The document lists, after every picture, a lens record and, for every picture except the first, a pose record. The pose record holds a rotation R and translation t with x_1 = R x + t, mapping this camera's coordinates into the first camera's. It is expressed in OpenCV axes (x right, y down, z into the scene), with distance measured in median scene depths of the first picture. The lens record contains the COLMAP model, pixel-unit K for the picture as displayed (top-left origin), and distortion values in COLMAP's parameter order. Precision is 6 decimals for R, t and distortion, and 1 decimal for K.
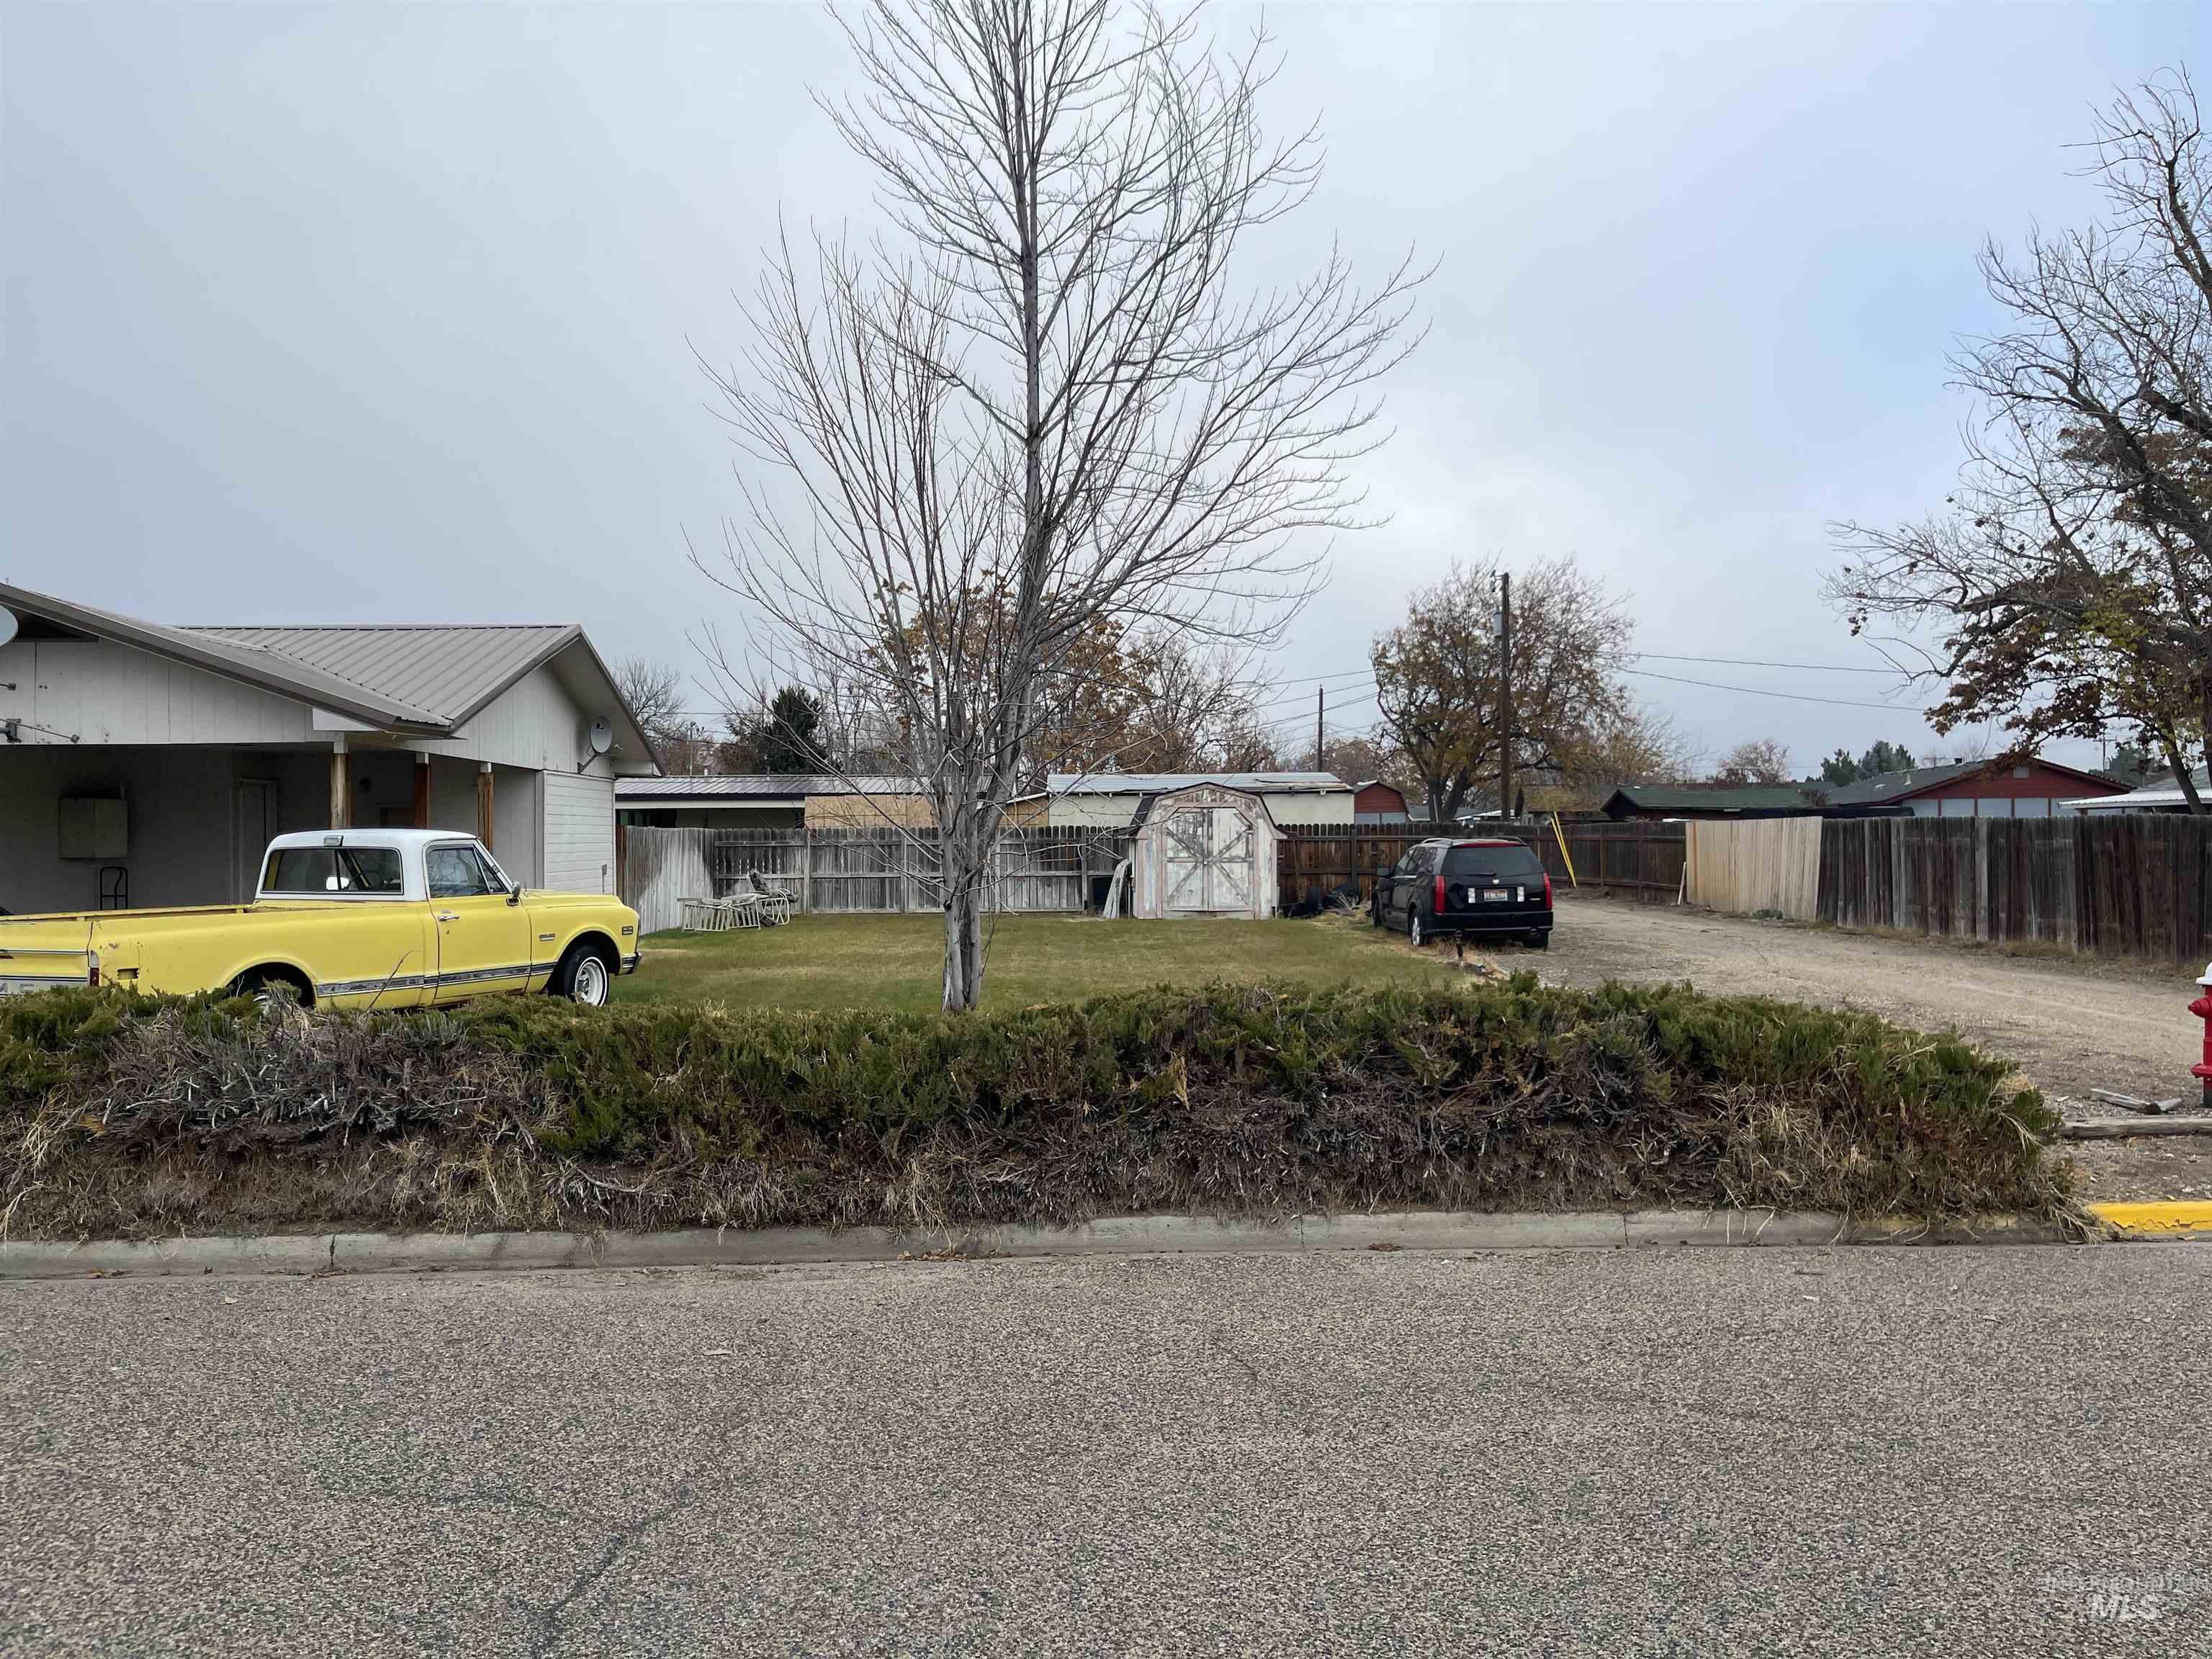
lens RADIAL K [[1677.4, 0, 1114.6], [0, 1677.4, 855.2], [0, 0, 1]] dist [0.065656, -0.080245]
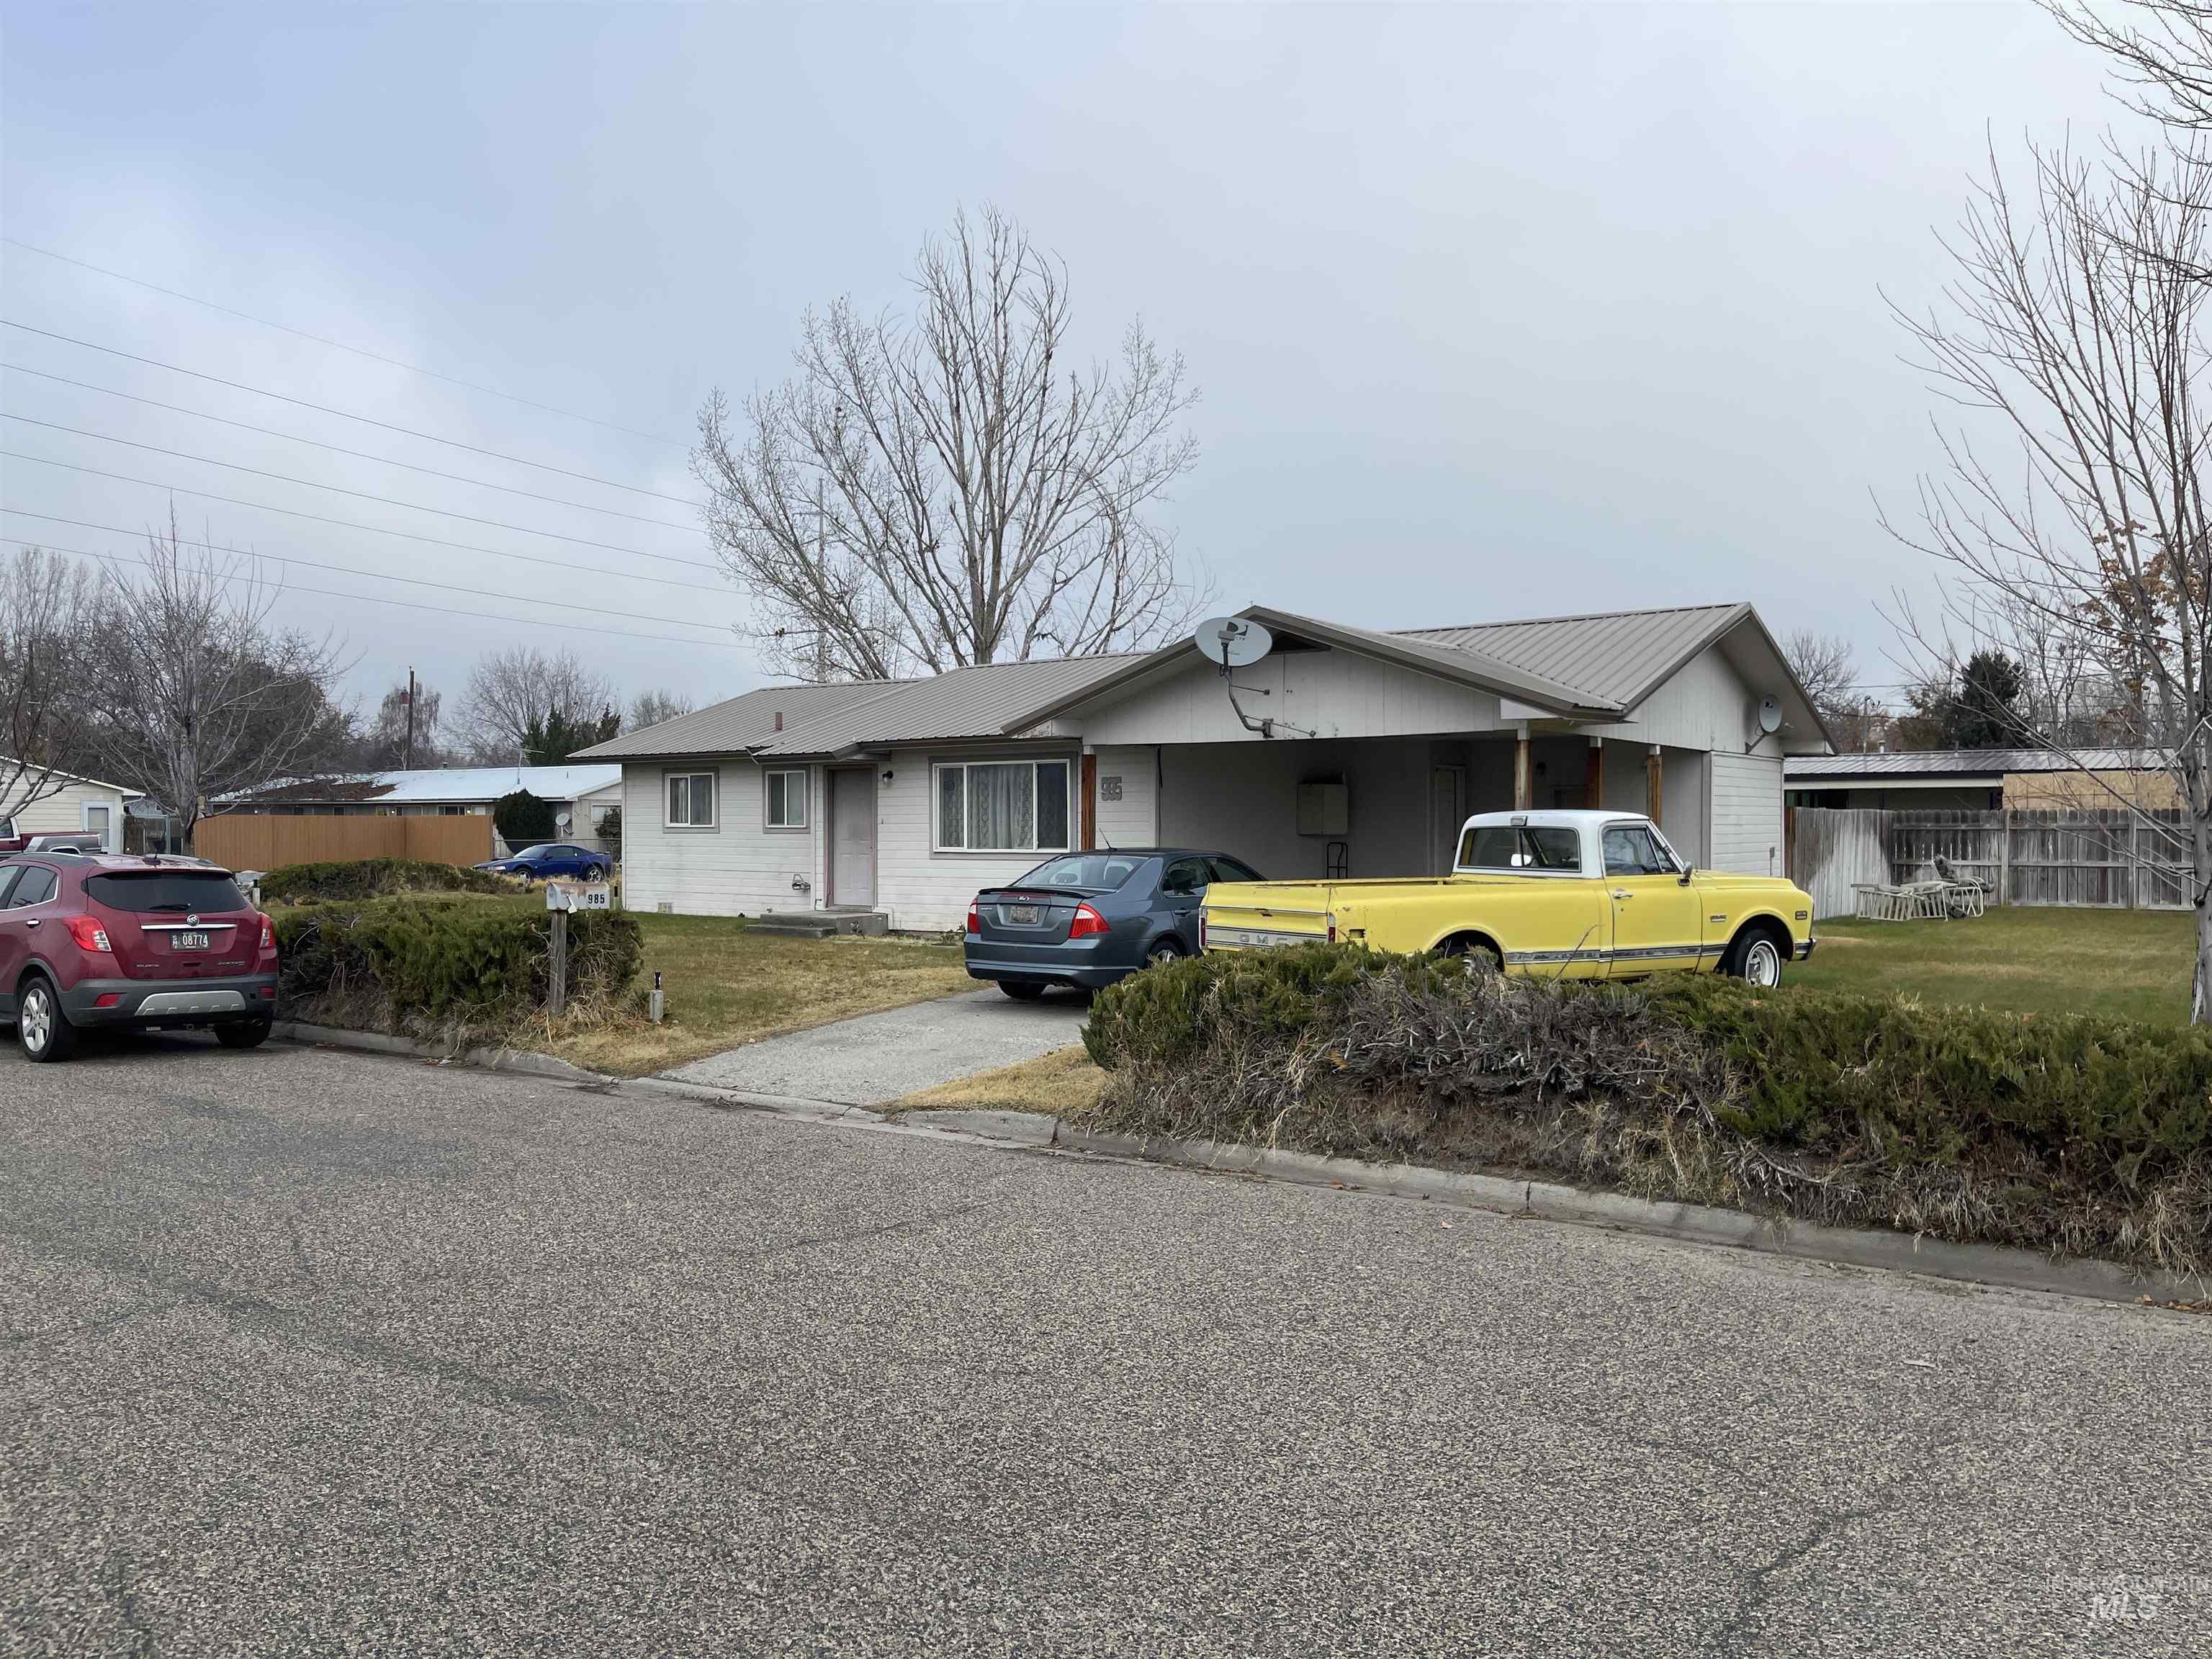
lens RADIAL K [[1679.3, 0, 1086.9], [0, 1679.3, 837.5], [0, 0, 1]] dist [0.053578, -0.065905]
pose [[0.780503, 0.011609, -0.625045, -0.003497], [-0.011320, 0.999926, 0.004437, 0.000496], [0.625050, 0.003613, 0.780576, -0.014516]]
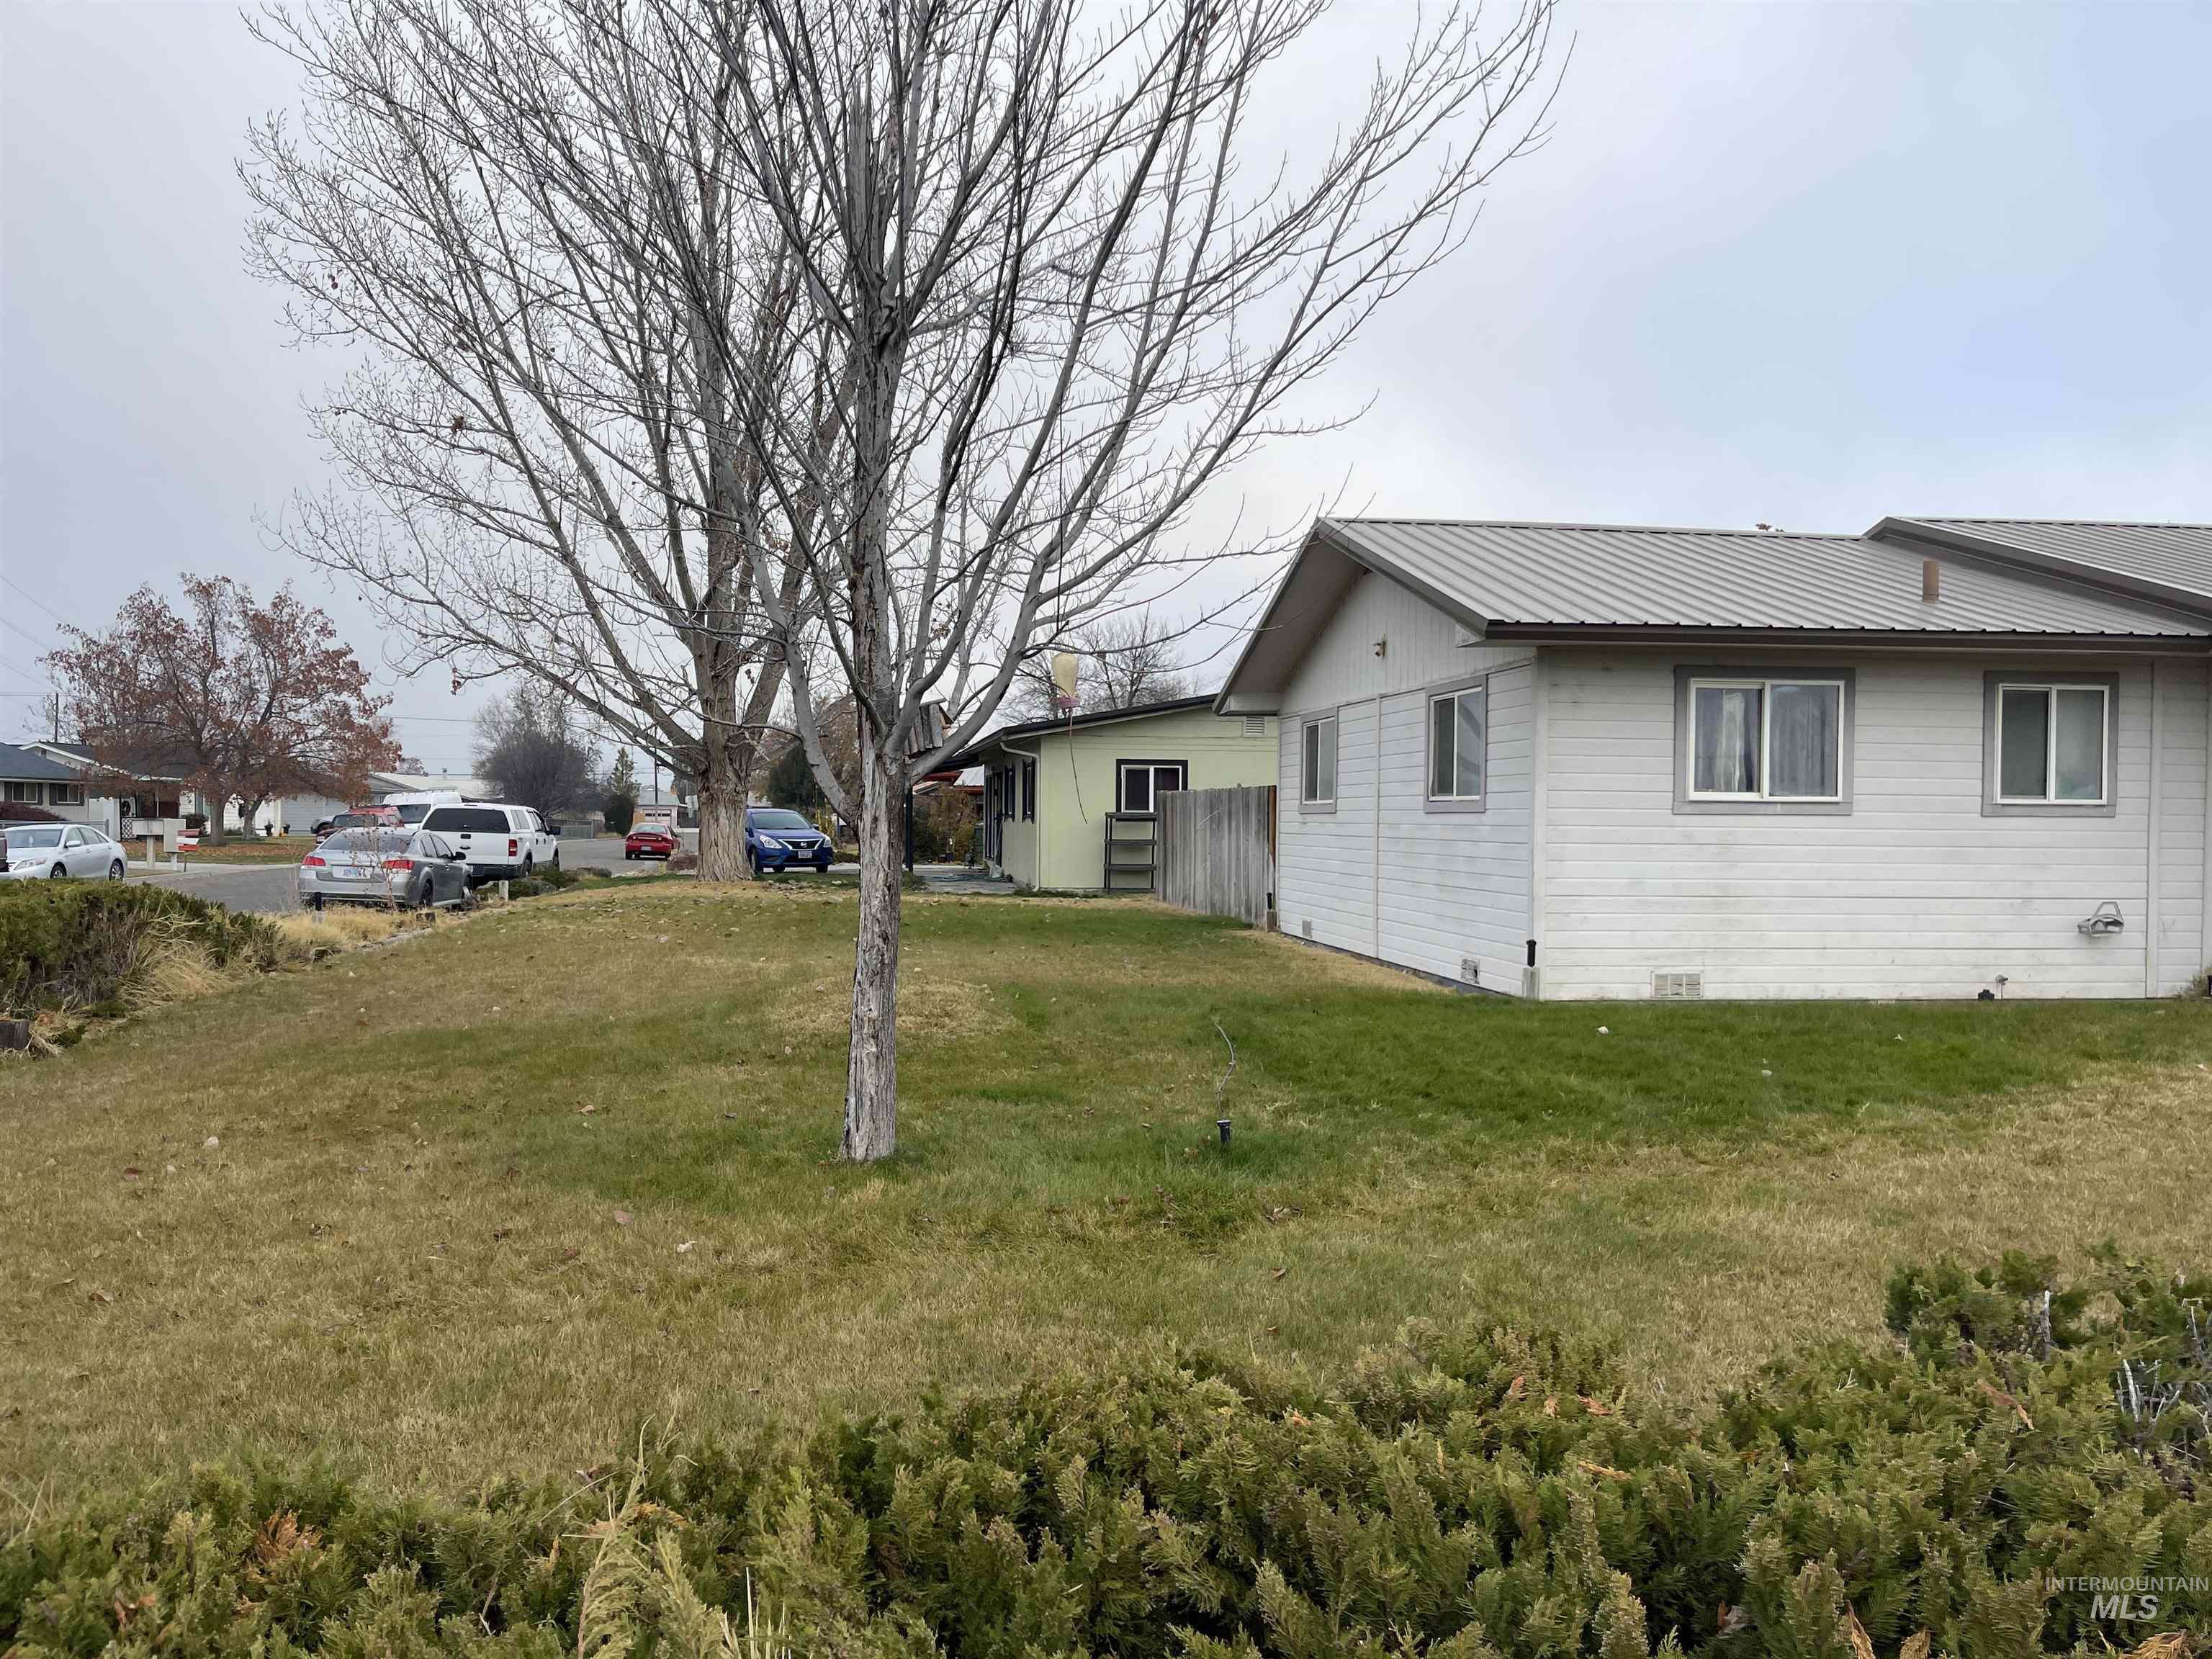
lens RADIAL K [[1679.3, 0, 1086.9], [0, 1679.3, 837.5], [0, 0, 1]] dist [0.053578, -0.065905]
pose [[0.994388, 0.013099, 0.104977, -2.433665], [-0.015585, 0.999616, 0.022895, 0.007812], [-0.104637, -0.024402, 0.994211, 0.477212]]
